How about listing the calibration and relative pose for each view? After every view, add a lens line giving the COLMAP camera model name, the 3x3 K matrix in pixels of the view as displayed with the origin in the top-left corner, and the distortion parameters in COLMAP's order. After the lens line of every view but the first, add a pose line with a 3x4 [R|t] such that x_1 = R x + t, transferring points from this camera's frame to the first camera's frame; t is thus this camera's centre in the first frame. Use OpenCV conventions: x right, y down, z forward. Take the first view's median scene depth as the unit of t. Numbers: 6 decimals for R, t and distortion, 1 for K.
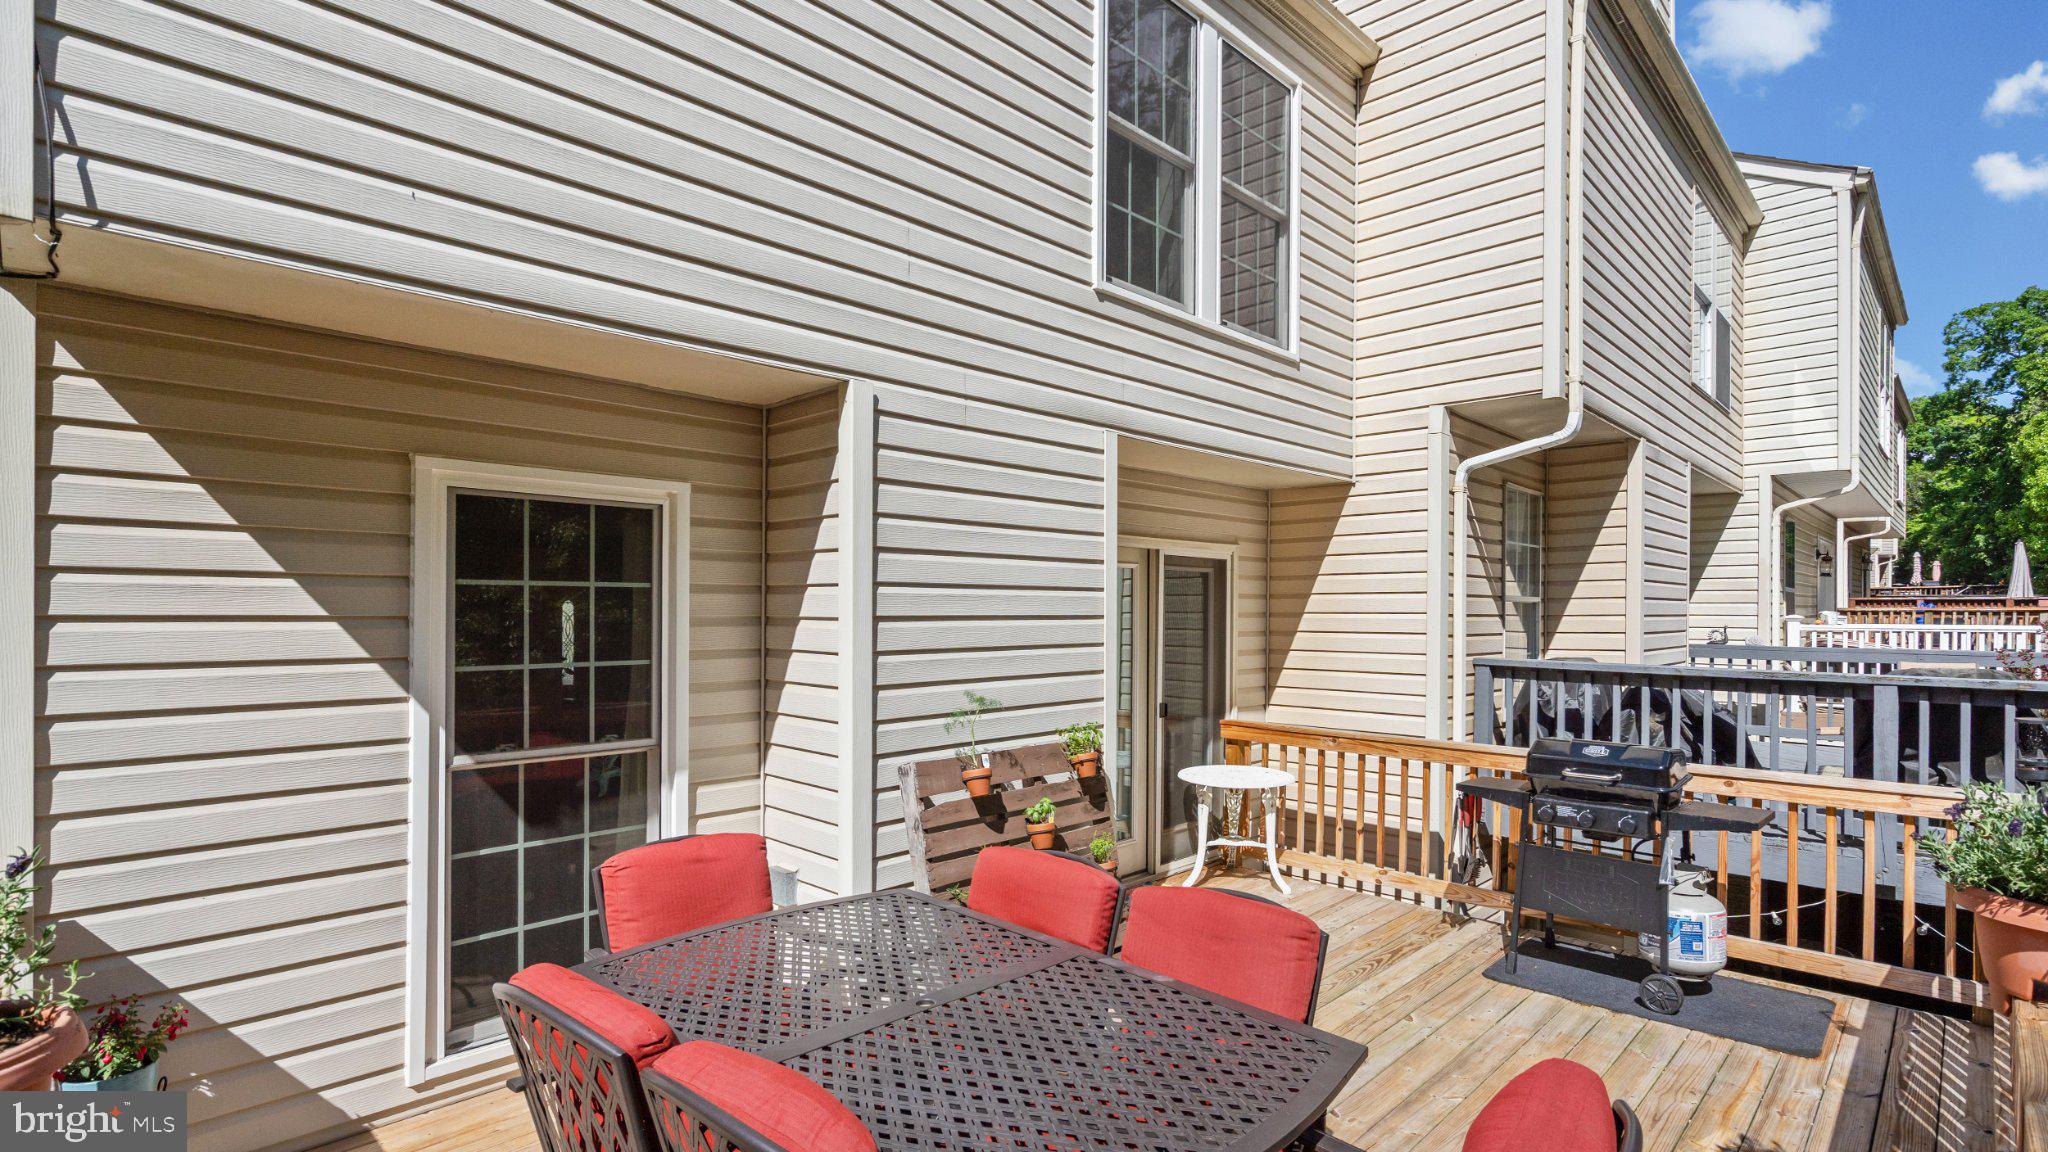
lens RADIAL K [[963.6, 0, 1013.0], [0, 963.6, 603.0], [0, 0, 1]] dist [-0.001467, 0.000063]
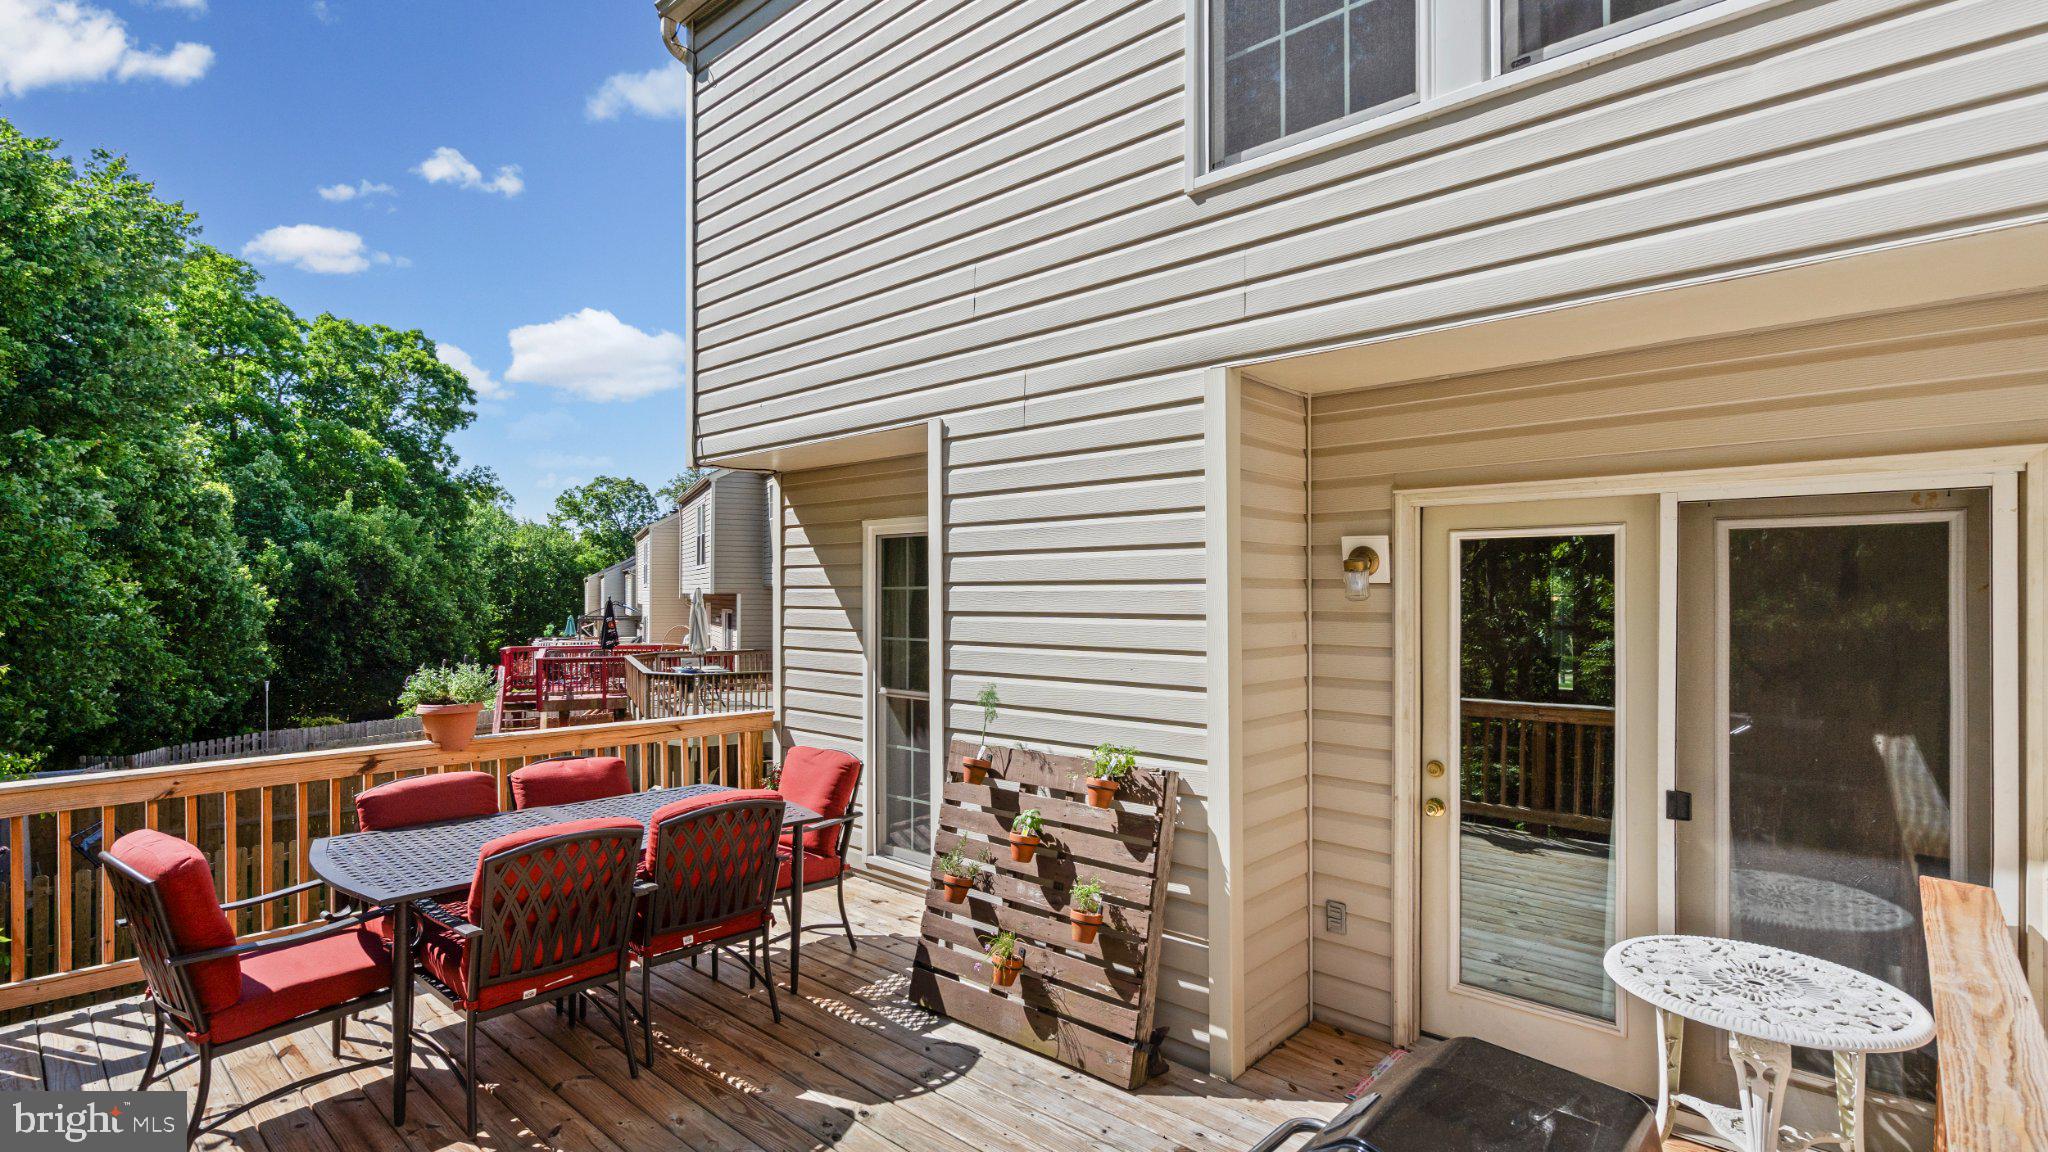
lens RADIAL K [[963.6, 0, 1013.0], [0, 963.6, 603.0], [0, 0, 1]] dist [-0.001467, 0.000063]
pose [[0.055854, -0.000455, -0.998439, 1.194492], [0.002419, 0.999997, -0.000321, 0.005917], [0.998436, -0.002398, 0.055855, 1.138918]]
